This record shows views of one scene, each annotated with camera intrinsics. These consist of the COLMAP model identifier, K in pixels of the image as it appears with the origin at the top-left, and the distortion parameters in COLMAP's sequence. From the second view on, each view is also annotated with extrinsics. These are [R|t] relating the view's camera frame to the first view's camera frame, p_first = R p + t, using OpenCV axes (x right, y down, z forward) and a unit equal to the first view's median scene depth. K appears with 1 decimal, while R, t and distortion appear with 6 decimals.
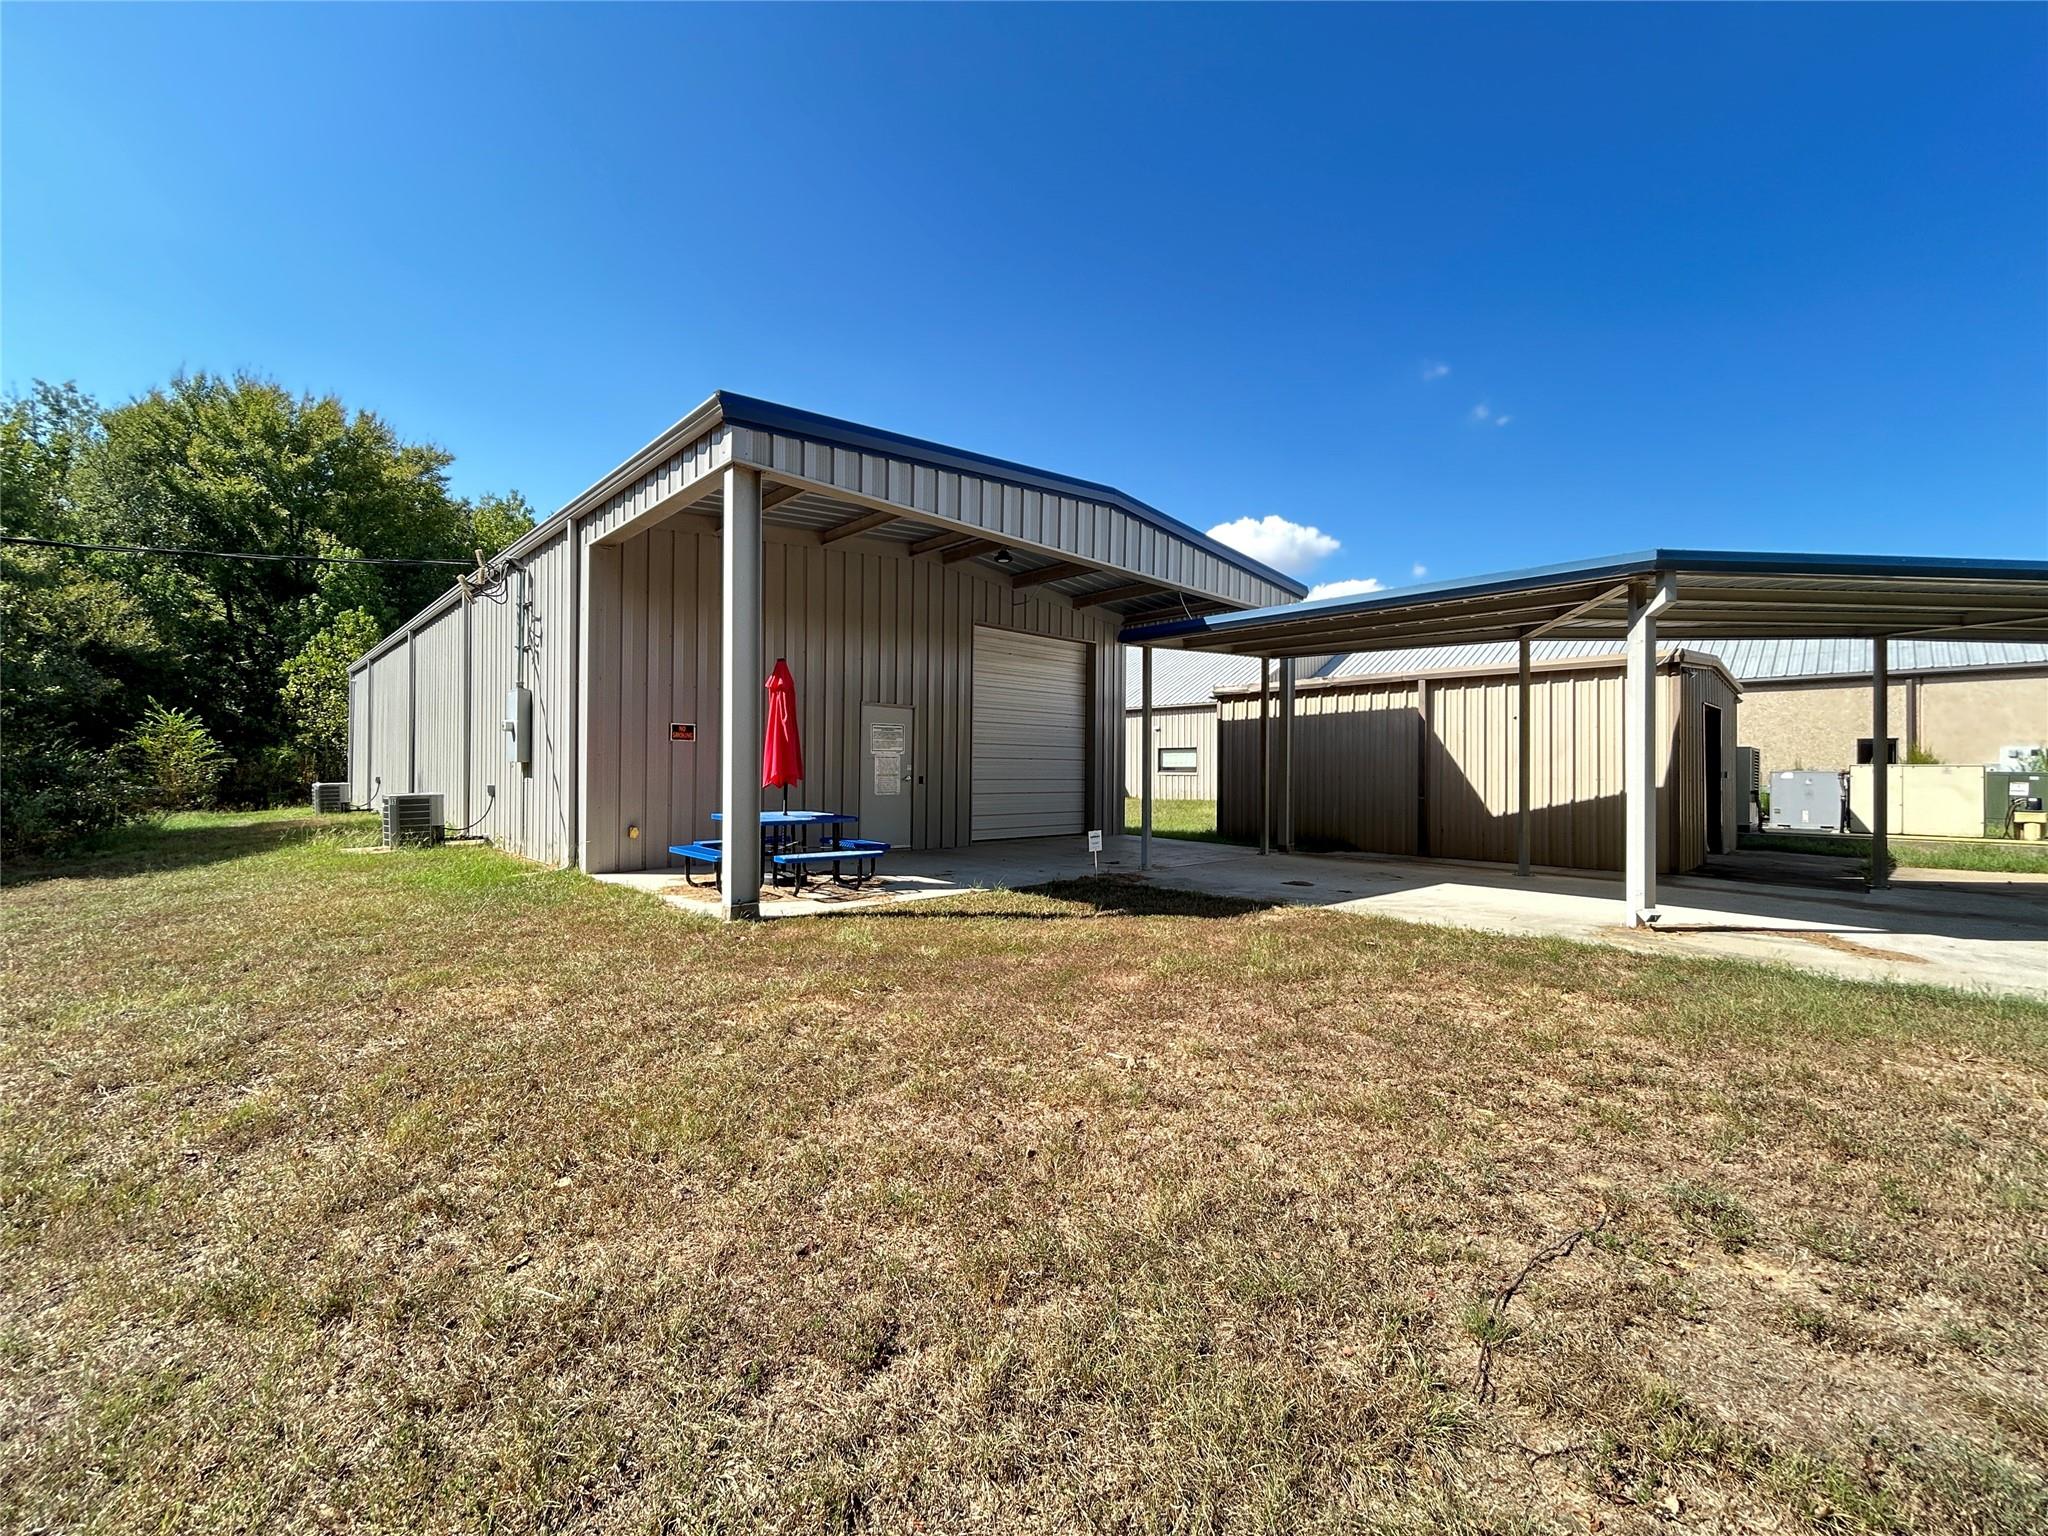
lens RADIAL K [[820.7, 0, 1021.6], [0, 820.7, 762.4], [0, 0, 1]] dist [0.028473, -0.010041]
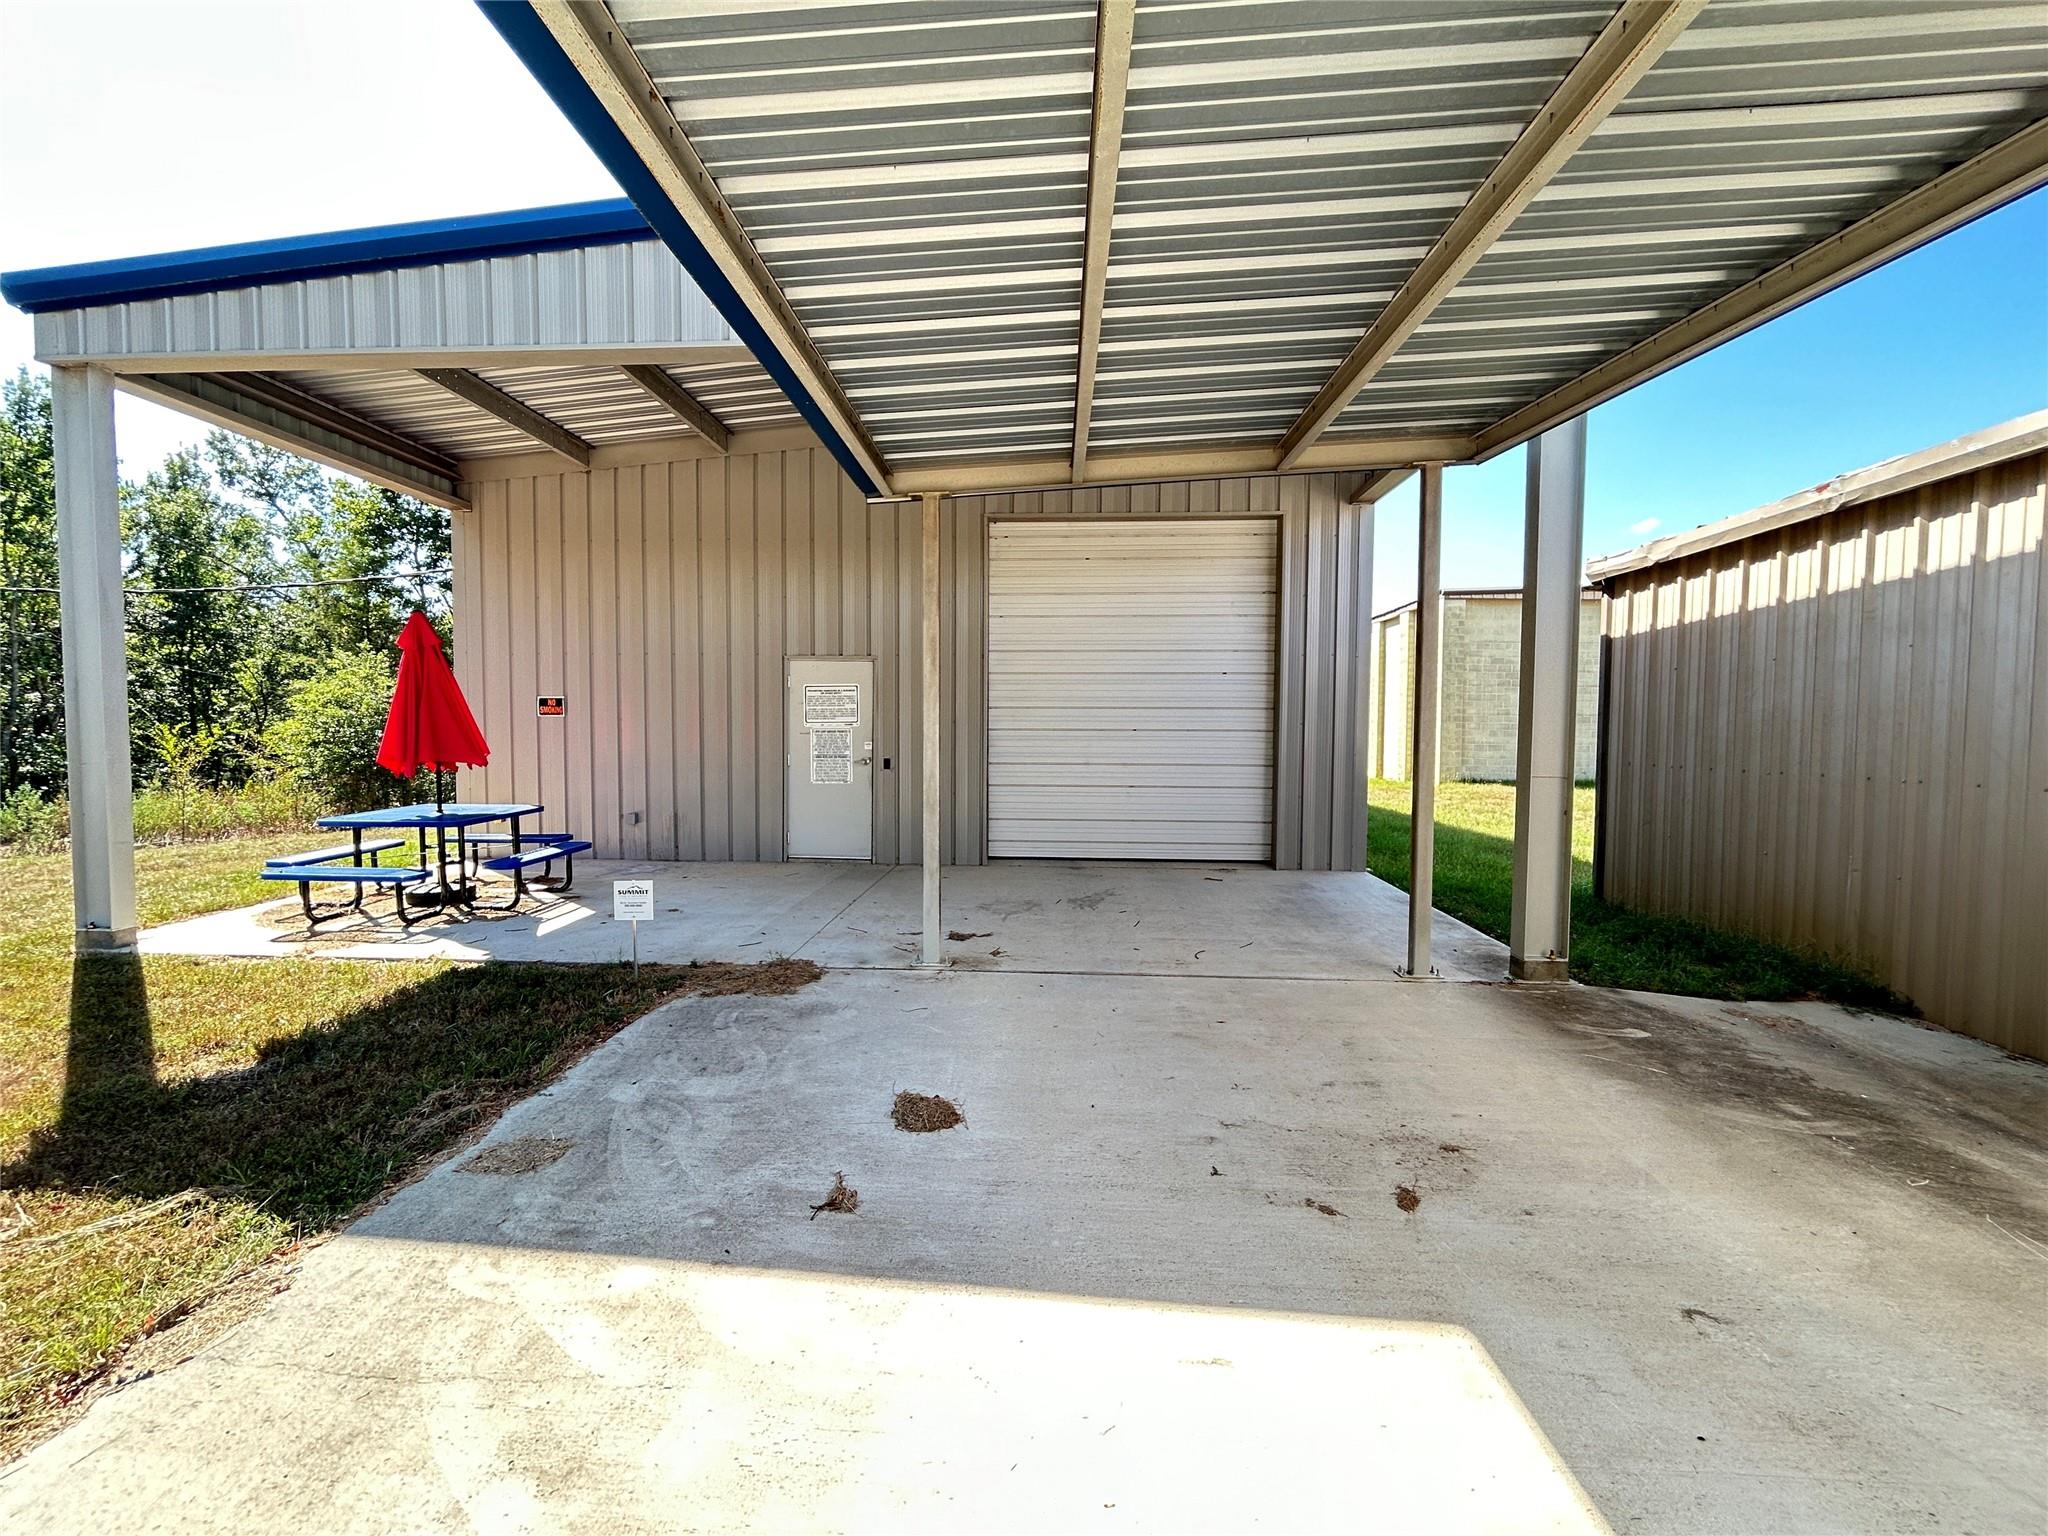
lens RADIAL K [[820.7, 0, 1021.6], [0, 820.7, 762.4], [0, 0, 1]] dist [0.028473, -0.010041]
pose [[0.680923, 0.027063, -0.731855, 0.427744], [0.008091, 0.998978, 0.044469, -0.008777], [0.732311, -0.036201, 0.680008, 0.566692]]
